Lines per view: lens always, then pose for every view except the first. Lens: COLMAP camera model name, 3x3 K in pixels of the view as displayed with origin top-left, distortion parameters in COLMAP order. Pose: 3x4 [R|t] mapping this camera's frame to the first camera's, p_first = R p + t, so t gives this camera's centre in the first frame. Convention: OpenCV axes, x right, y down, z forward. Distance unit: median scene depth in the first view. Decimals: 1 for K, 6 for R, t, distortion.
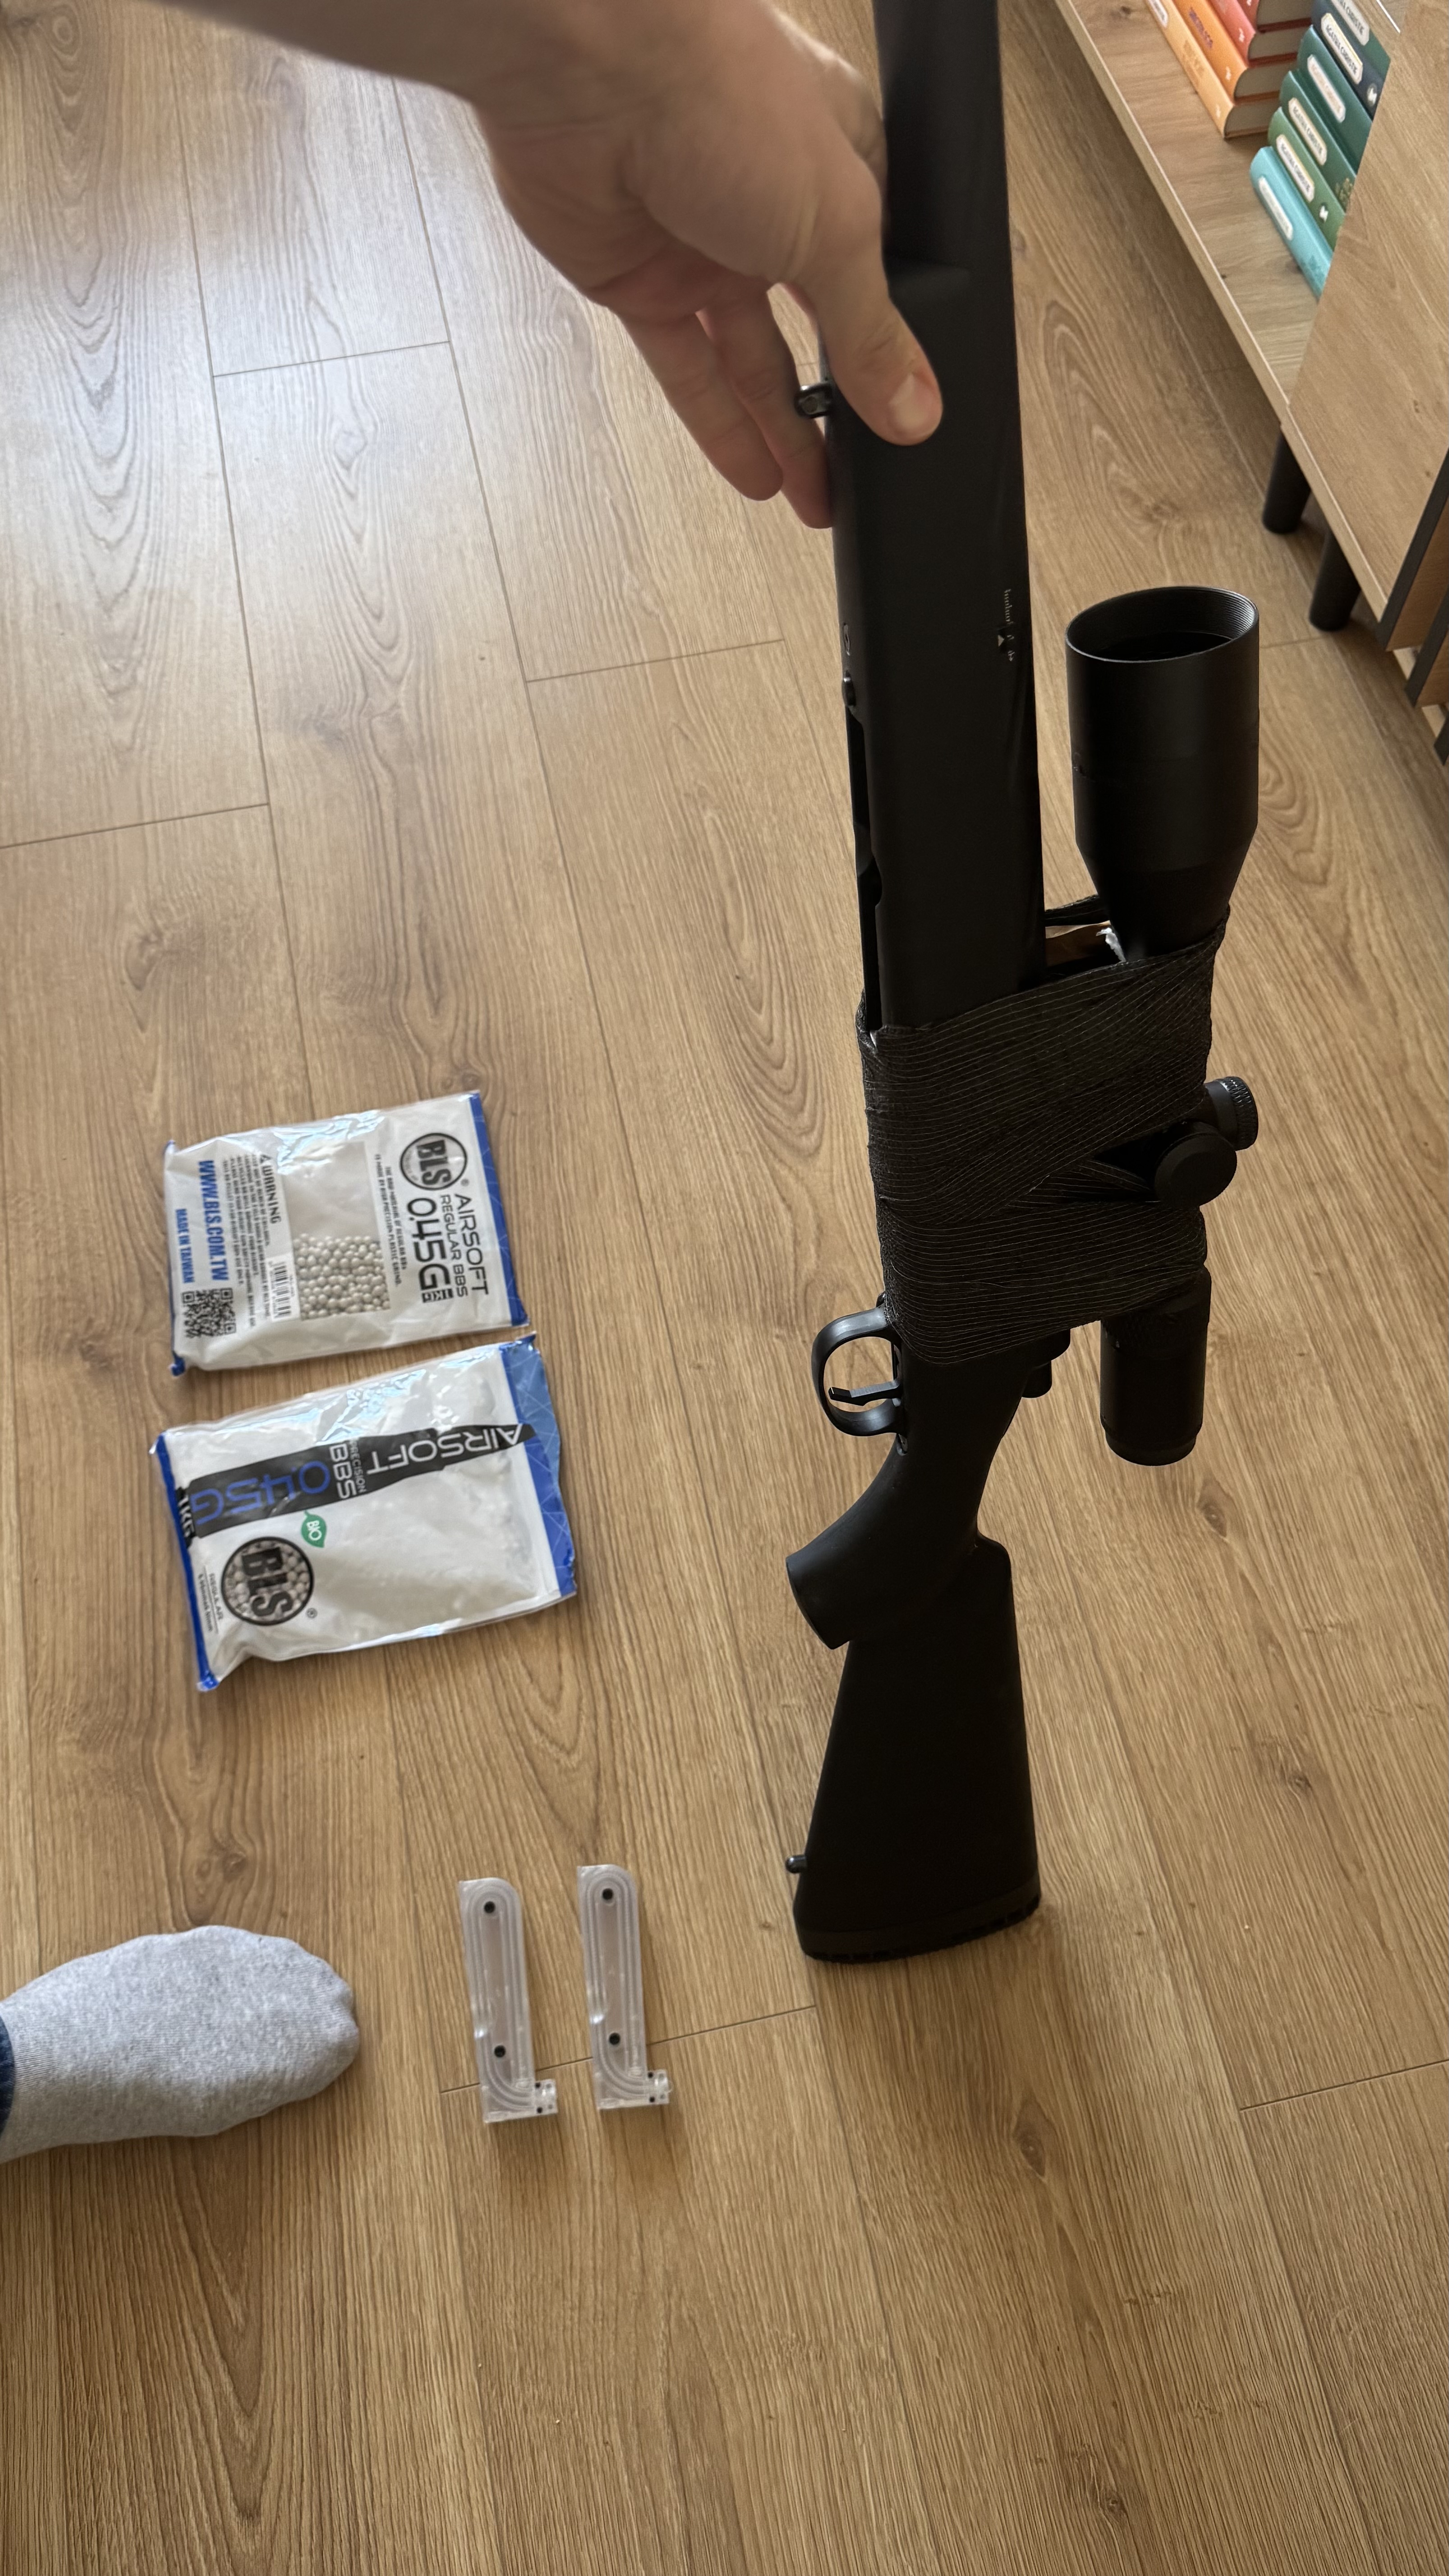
lens RADIAL K [[1815.0, 0, 718.3], [0, 1815.0, 1295.5], [0, 0, 1]] dist [0.149717, -0.293986]
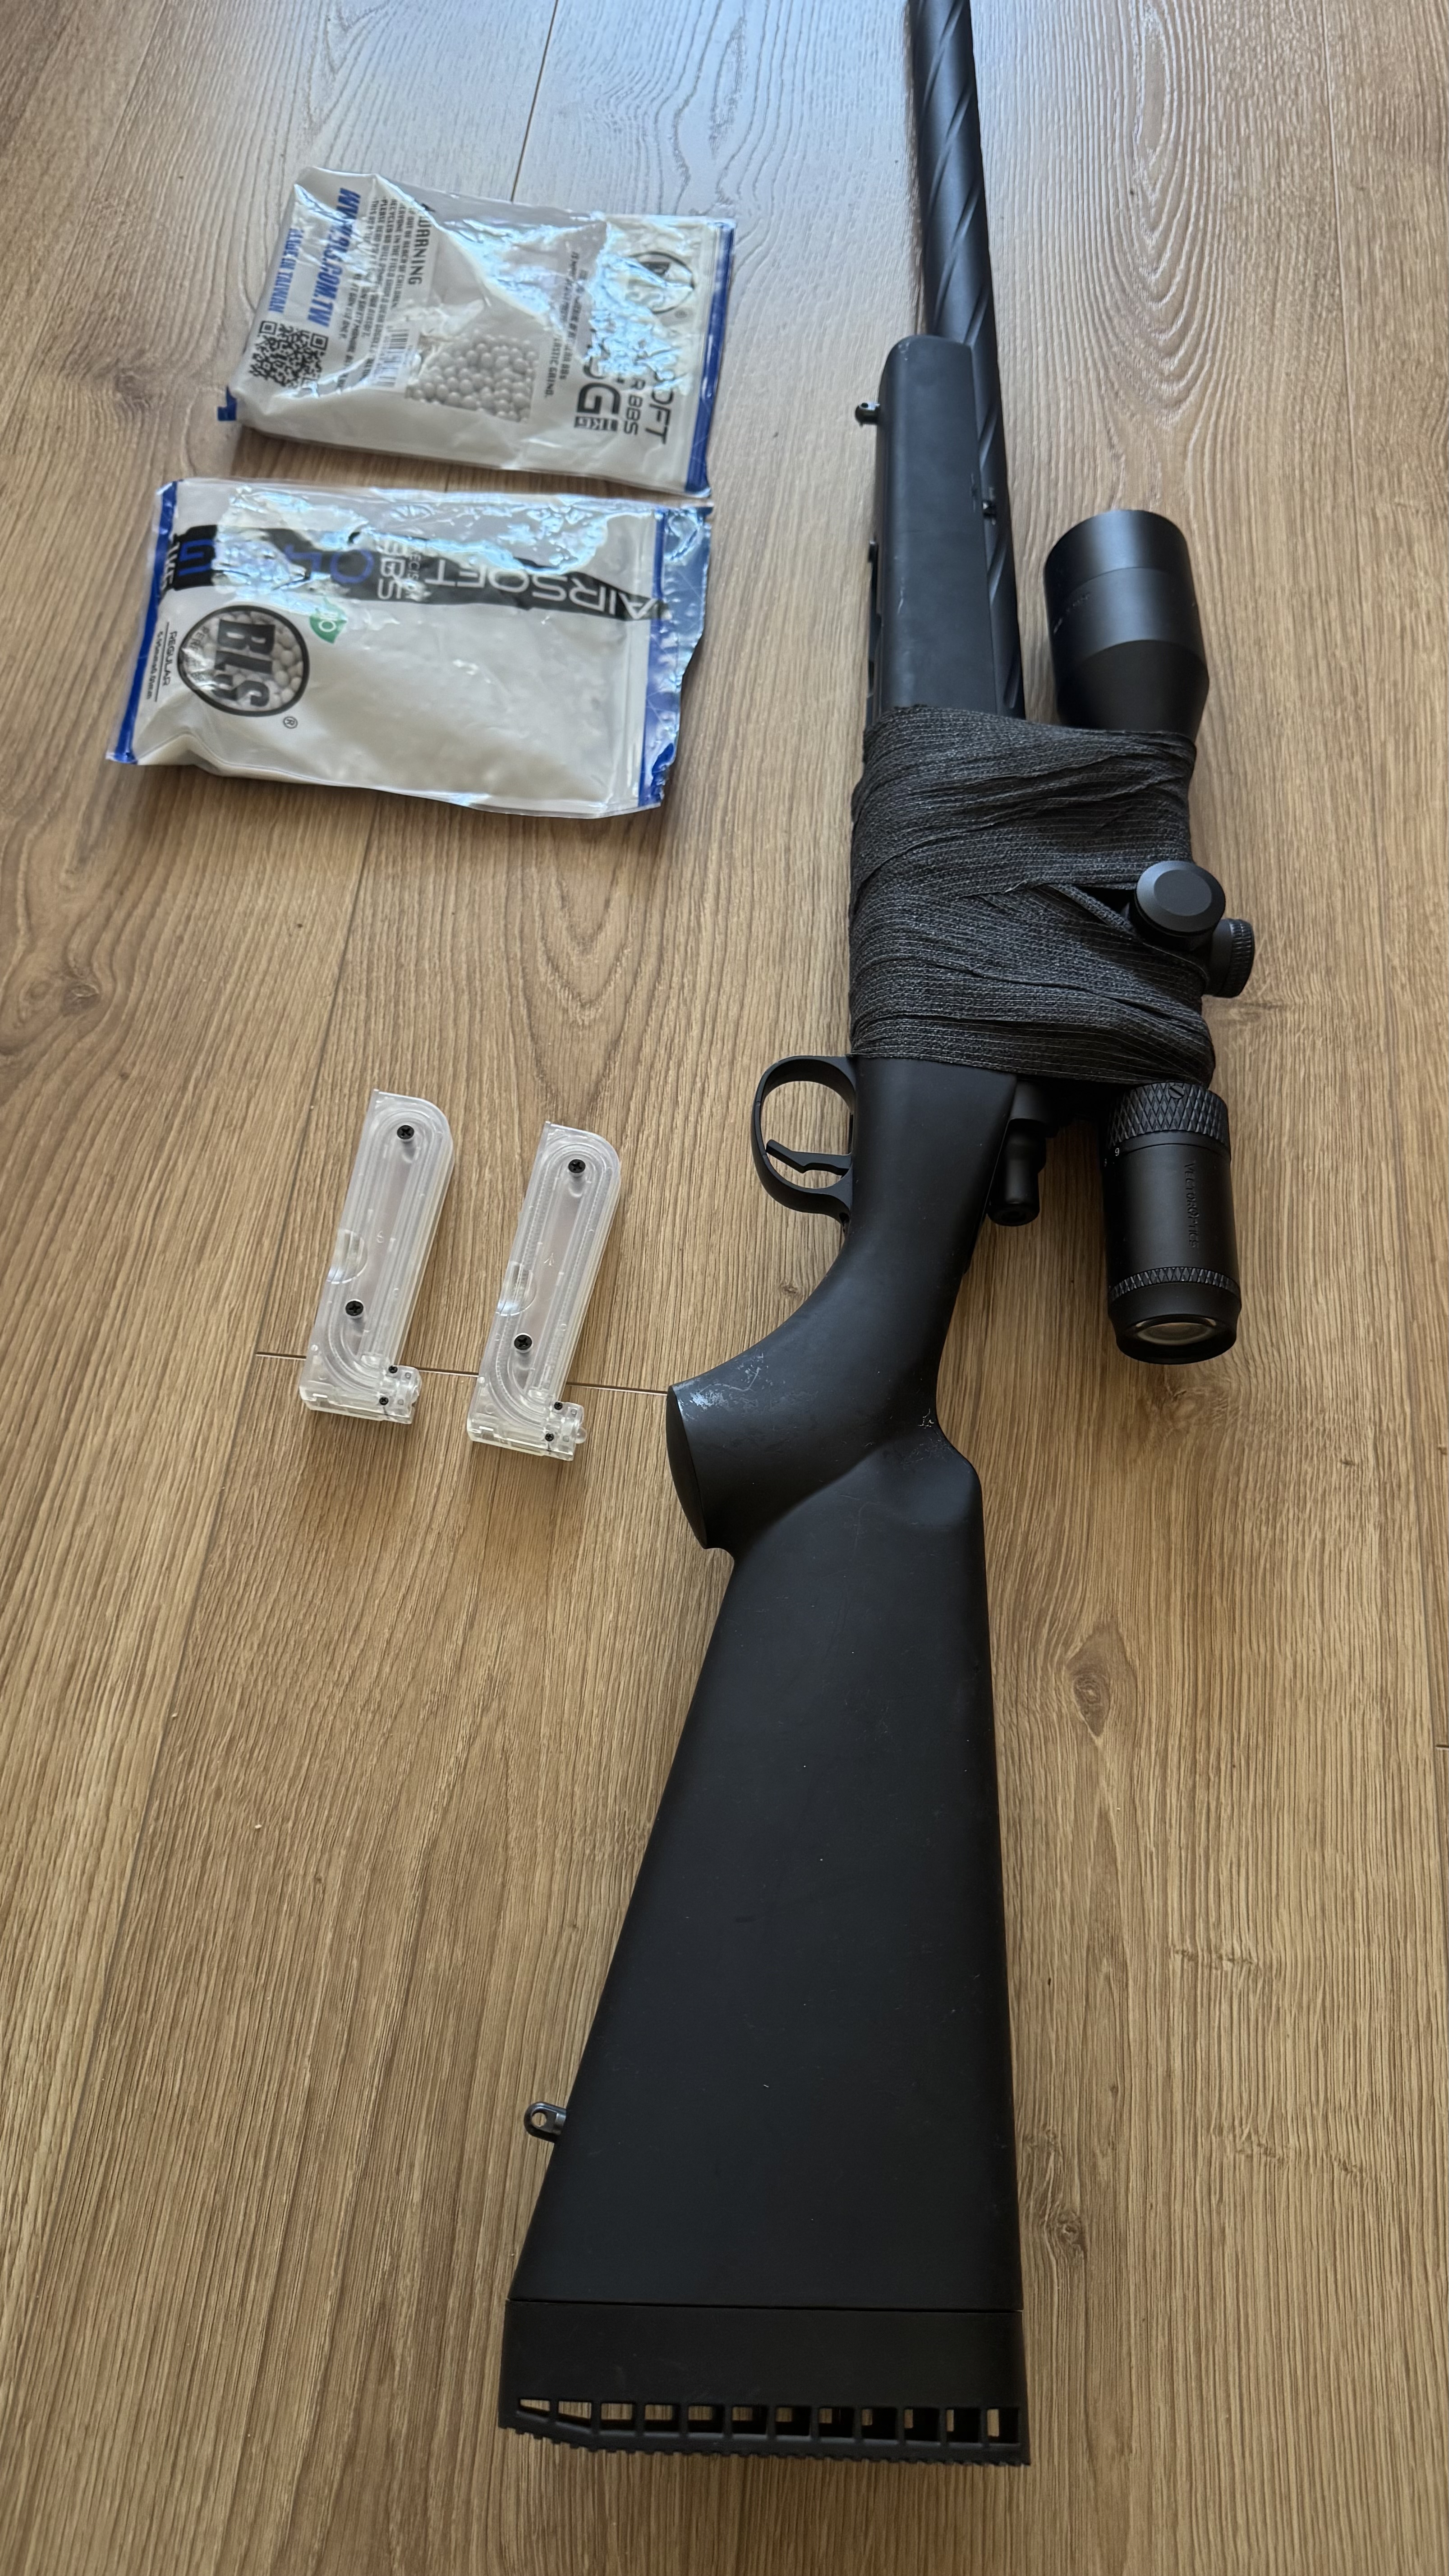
lens RADIAL K [[1815.0, 0, 718.3], [0, 1815.0, 1295.5], [0, 0, 1]] dist [0.149717, -0.293986]
pose [[0.952207, 0.289207, -0.098293, 0.060796], [-0.287387, 0.957263, 0.032508, 0.301363], [0.103494, -0.002706, 0.994626, 0.313825]]
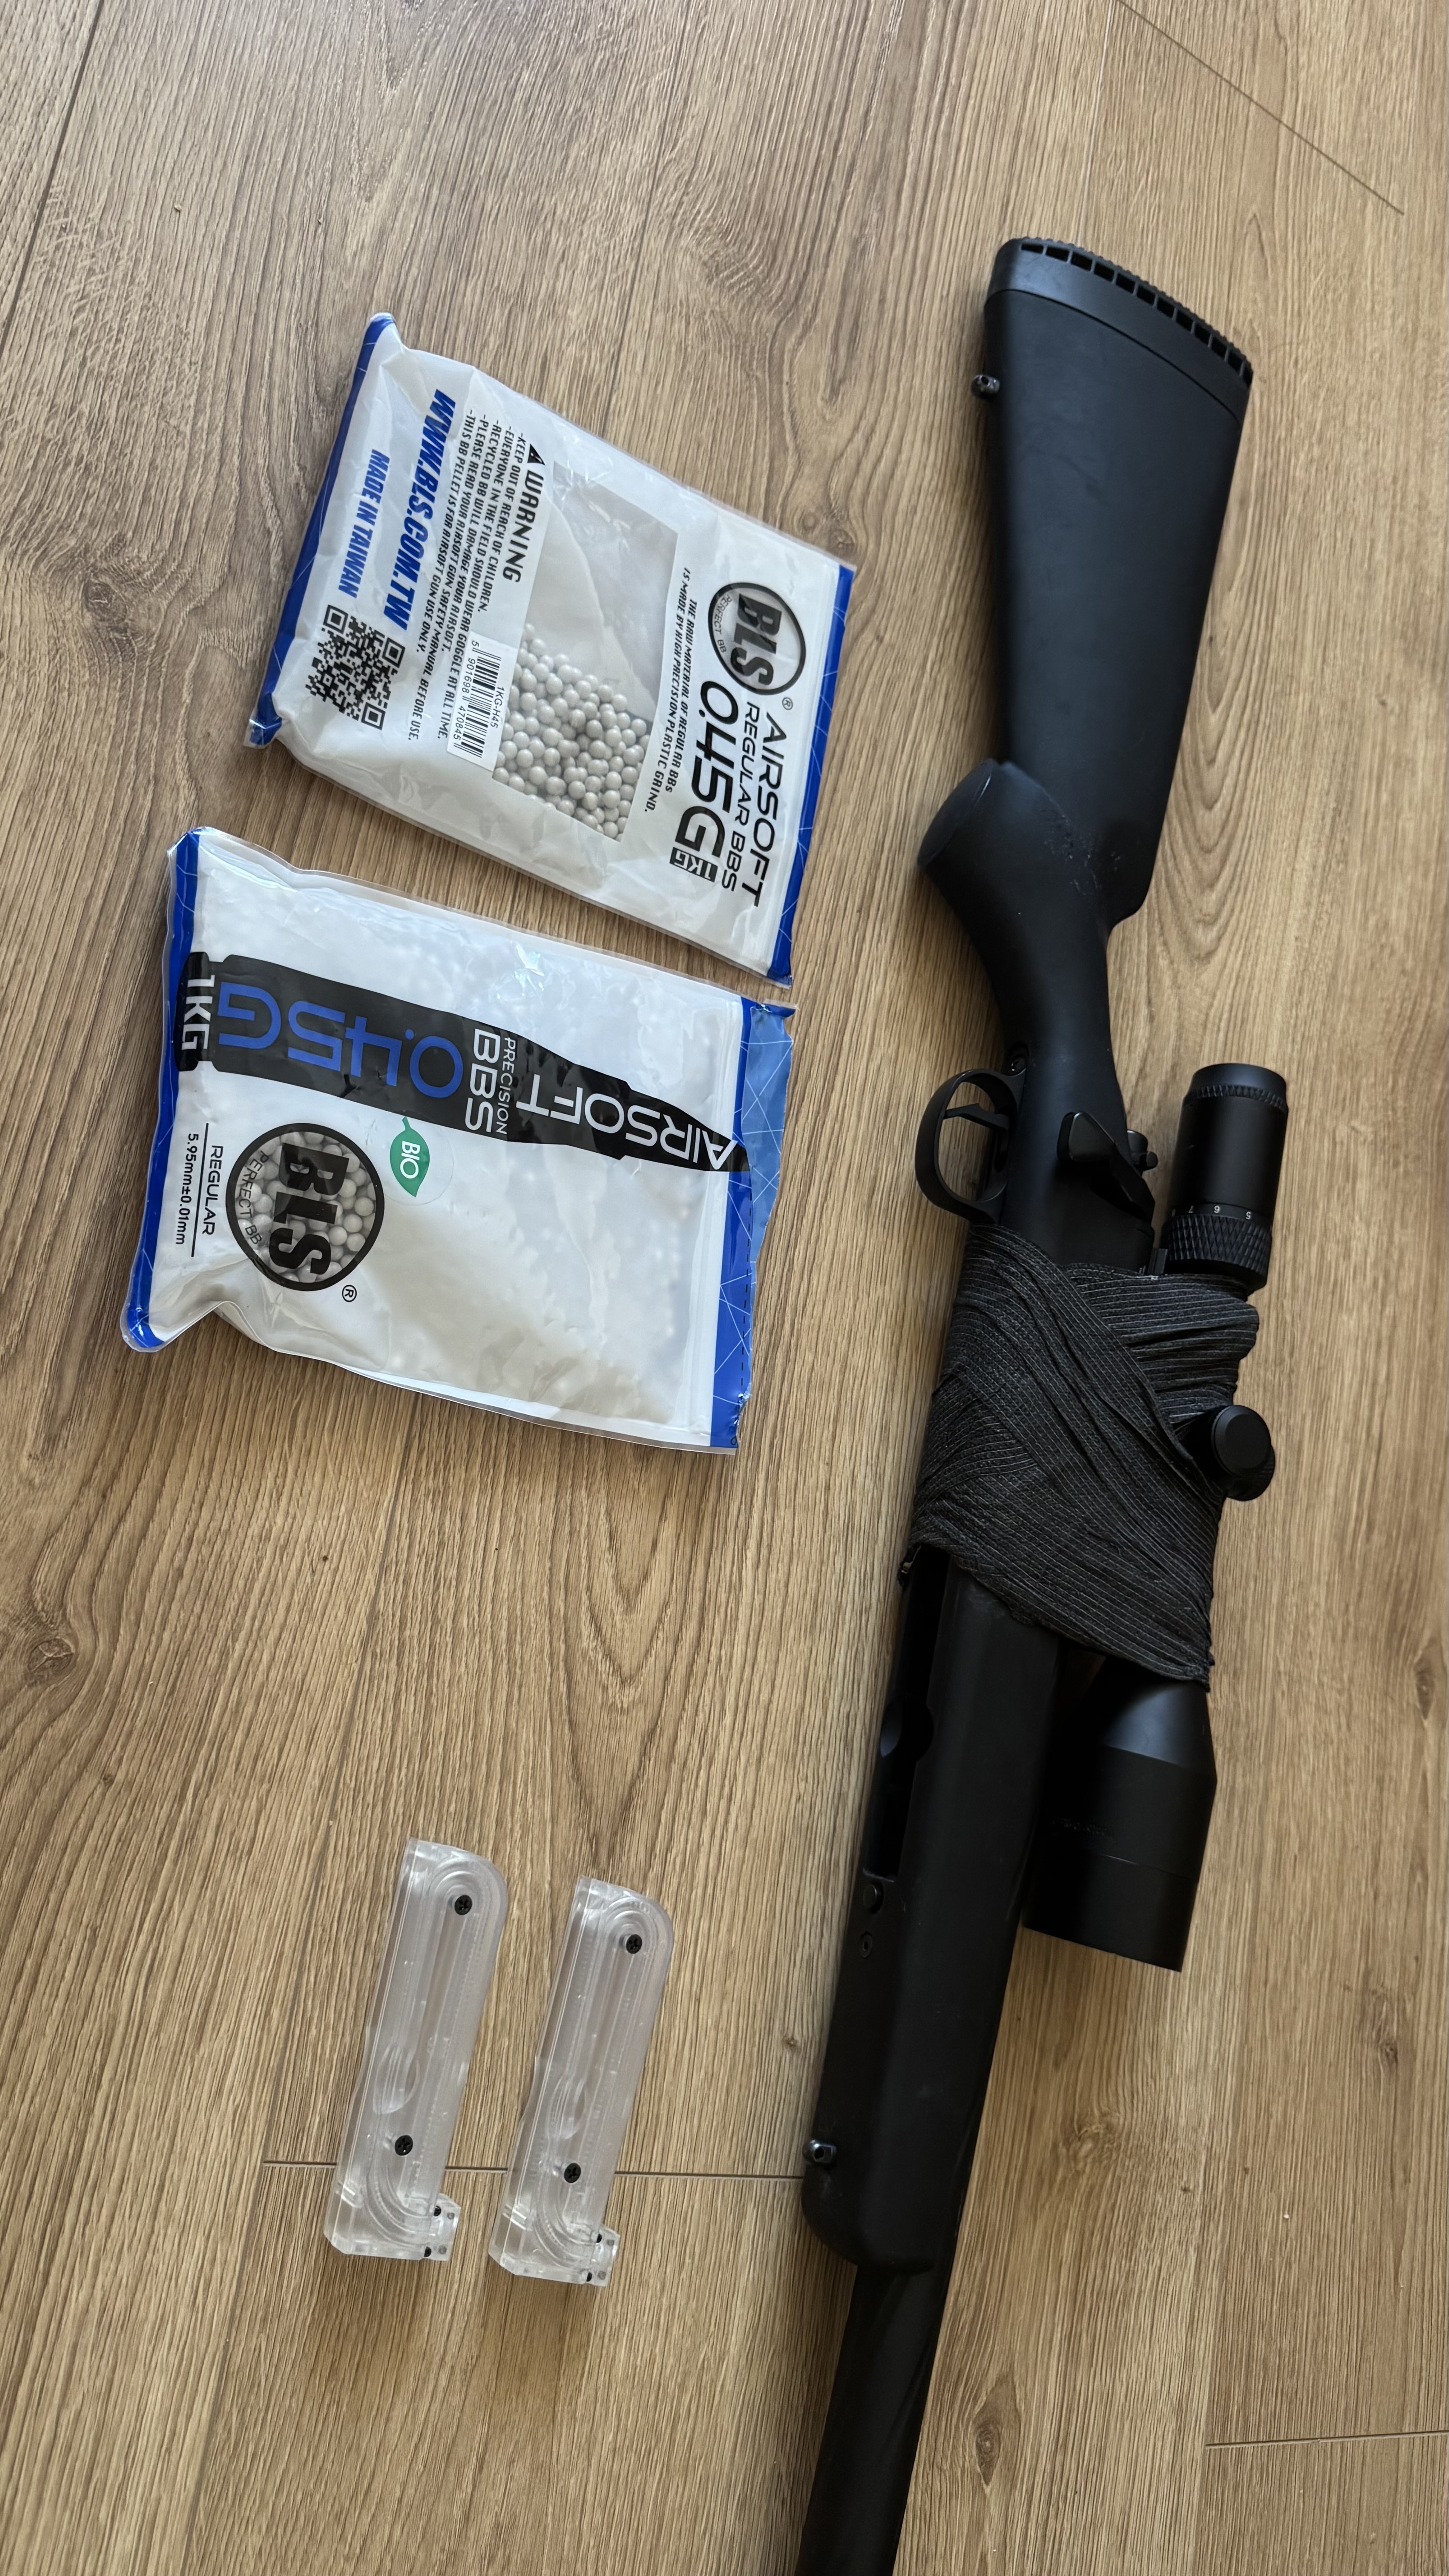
lens RADIAL K [[1815.0, 0, 718.3], [0, 1815.0, 1295.5], [0, 0, 1]] dist [0.149717, -0.293986]
pose [[0.797106, 0.439099, 0.414504, -0.350869], [-0.519755, 0.848345, 0.100826, 0.057594], [-0.307370, -0.295810, 0.904445, 0.448356]]
